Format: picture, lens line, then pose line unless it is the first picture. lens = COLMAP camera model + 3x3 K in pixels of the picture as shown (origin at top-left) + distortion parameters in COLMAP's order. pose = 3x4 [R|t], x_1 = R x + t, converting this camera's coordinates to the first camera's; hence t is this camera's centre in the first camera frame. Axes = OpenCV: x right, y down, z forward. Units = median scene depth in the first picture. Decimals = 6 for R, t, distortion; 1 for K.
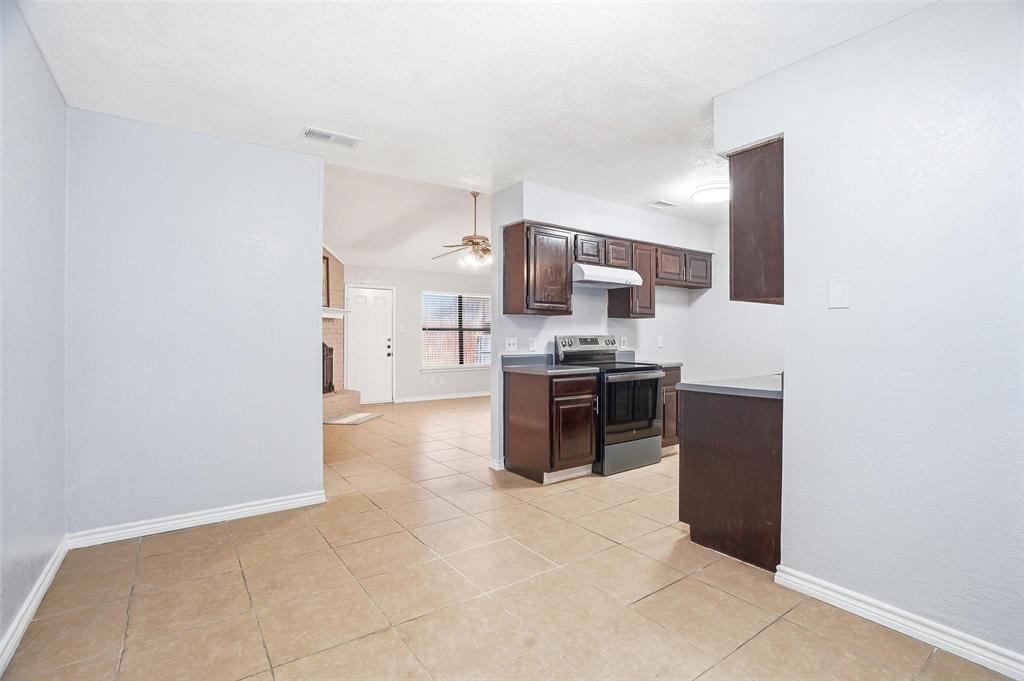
lens RADIAL K [[481.5, 0, 516.2], [0, 481.5, 335.5], [0, 0, 1]] dist [-0.042078, 0.012906]
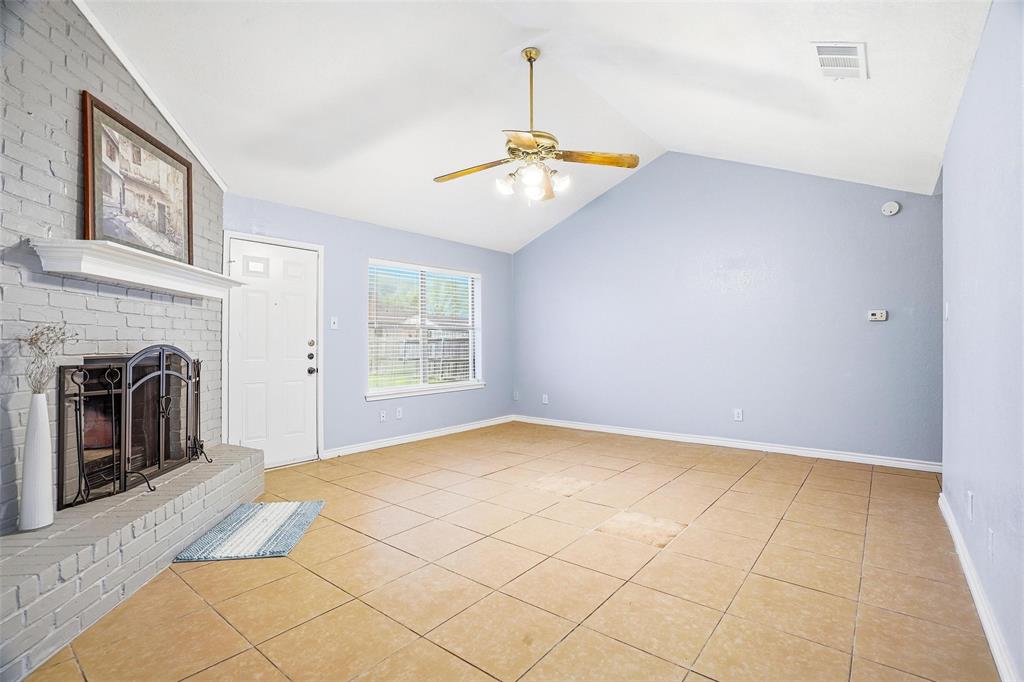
lens RADIAL K [[481.5, 0, 515.5], [0, 481.5, 337.9], [0, 0, 1]] dist [-0.042078, 0.012906]
pose [[0.961178, 0.003407, 0.275910, -0.579669], [-0.002294, 0.999988, -0.004355, 0.014322], [-0.275921, 0.003553, 0.961174, 1.270524]]
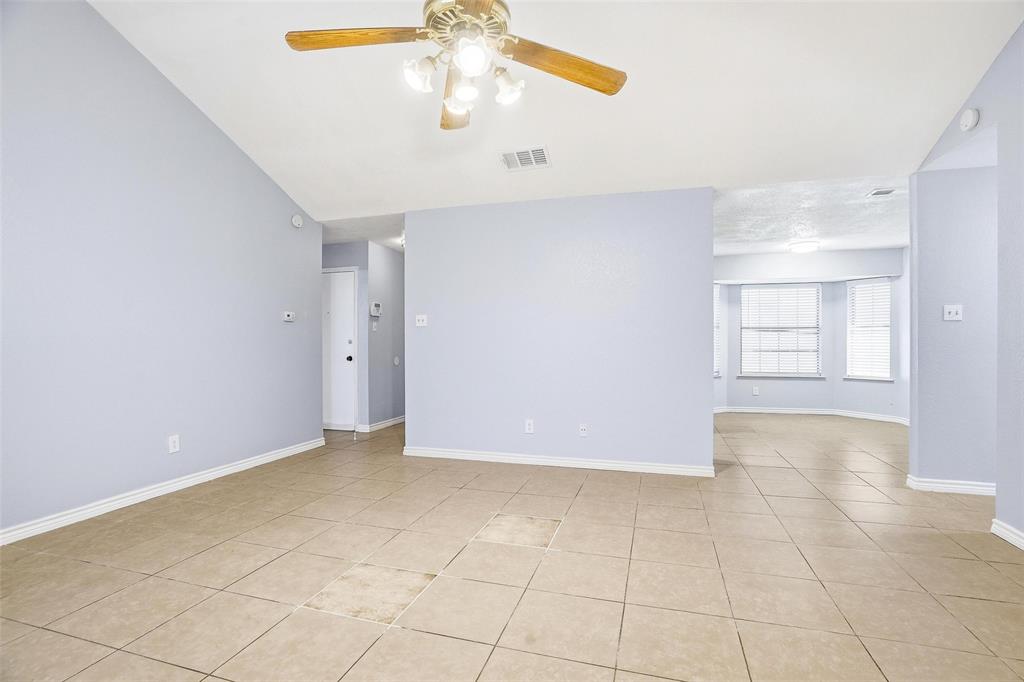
lens RADIAL K [[481.5, 0, 518.7], [0, 481.5, 344.3], [0, 0, 1]] dist [-0.042078, 0.012906]
pose [[-0.617737, -0.001098, 0.786384, -0.828407], [-0.002726, 0.999996, -0.000746, 0.027336], [-0.786380, -0.002604, -0.617737, 2.812237]]
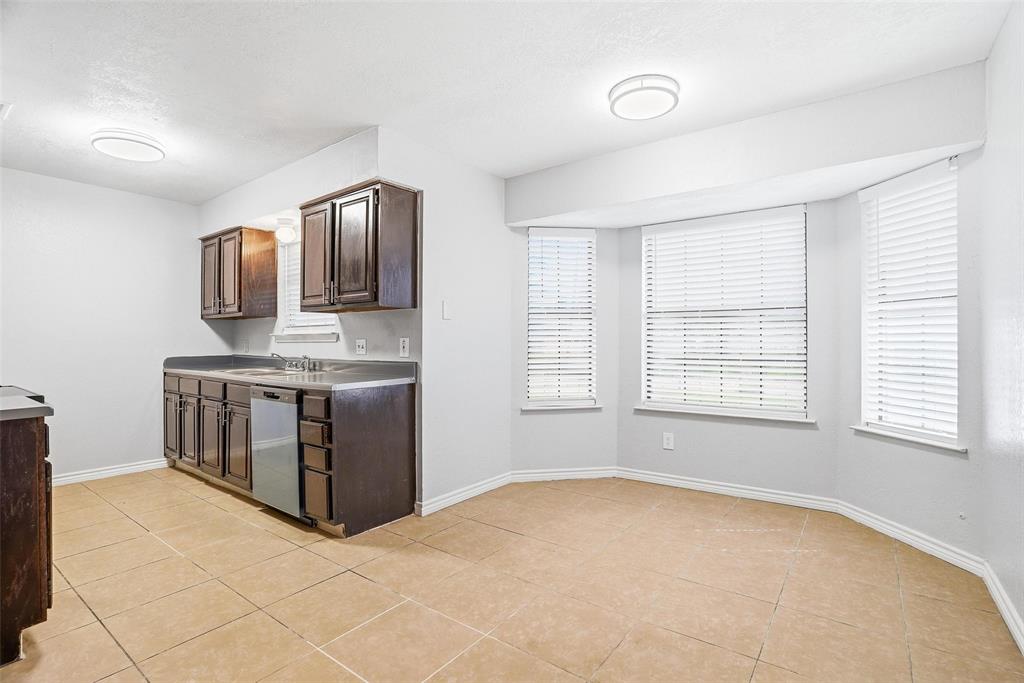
lens RADIAL K [[481.5, 0, 516.7], [0, 481.5, 340.3], [0, 0, 1]] dist [-0.042078, 0.012906]
pose [[-0.307510, 0.004332, 0.951535, -0.667552], [-0.000991, 0.999988, -0.004873, 0.013822], [-0.951544, -0.002441, -0.307502, 0.905592]]
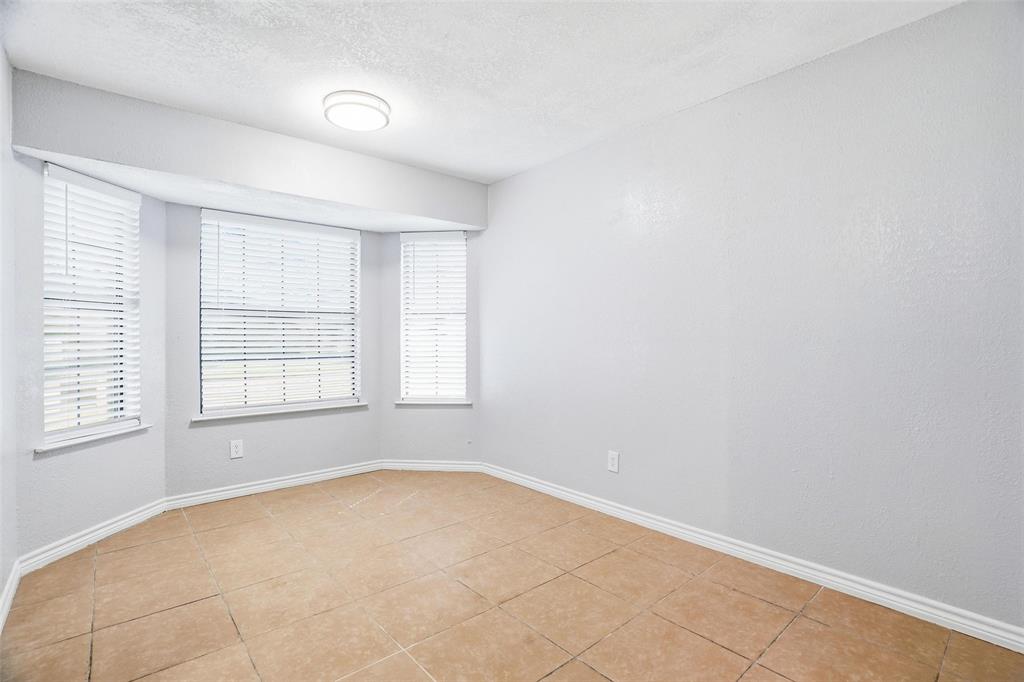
lens RADIAL K [[481.5, 0, 506.2], [0, 481.5, 338.7], [0, 0, 1]] dist [-0.042078, 0.012906]
pose [[-0.997001, 0.006453, -0.077117, -0.134134], [0.006850, 0.999965, -0.004880, 0.014080], [0.077083, -0.005394, -0.997010, 1.360153]]
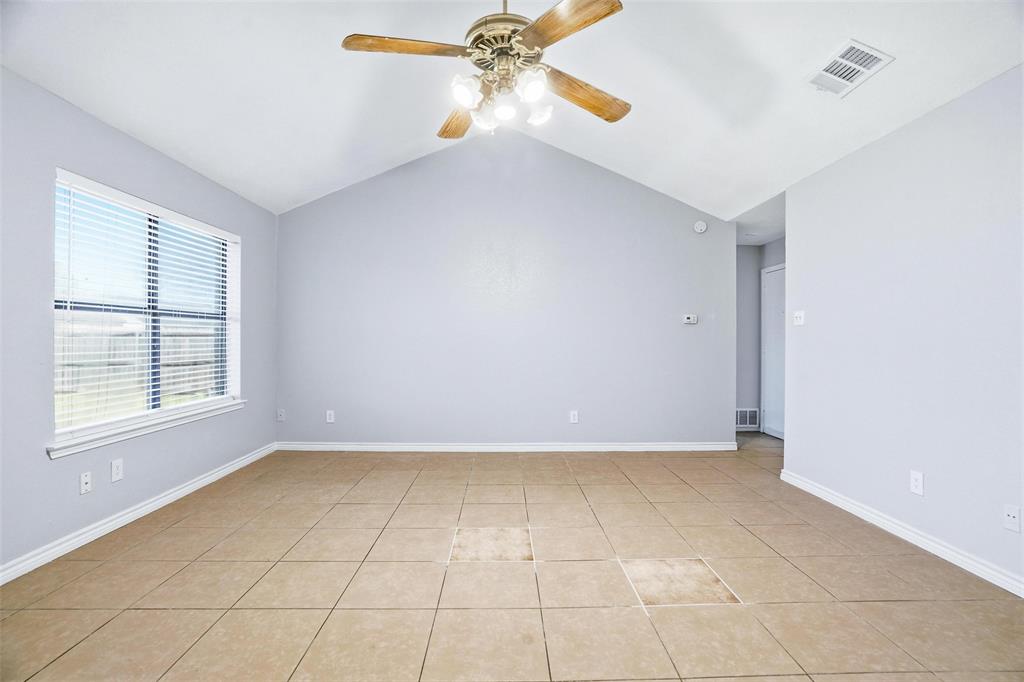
lens RADIAL K [[481.5, 0, 515.4], [0, 481.5, 337.3], [0, 0, 1]] dist [-0.042078, 0.012906]
pose [[0.559881, 0.010563, 0.828505, -0.851671], [-0.012104, 0.999916, -0.004569, 0.015570], [-0.828484, -0.007470, 0.559962, 1.961415]]
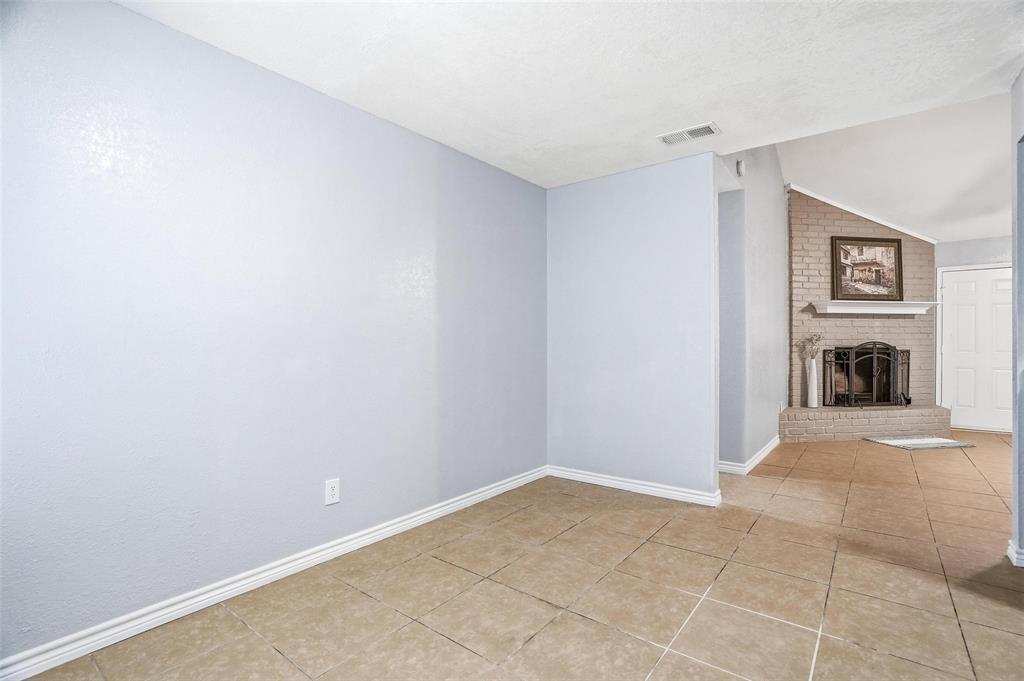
lens RADIAL K [[481.5, 0, 518.0], [0, 481.5, 339.0], [0, 0, 1]] dist [-0.042078, 0.012906]
pose [[0.287150, -0.006183, -0.957866, 0.477285], [0.008234, 0.999958, -0.003987, 0.011002], [0.957850, -0.006742, 0.287189, 0.394814]]
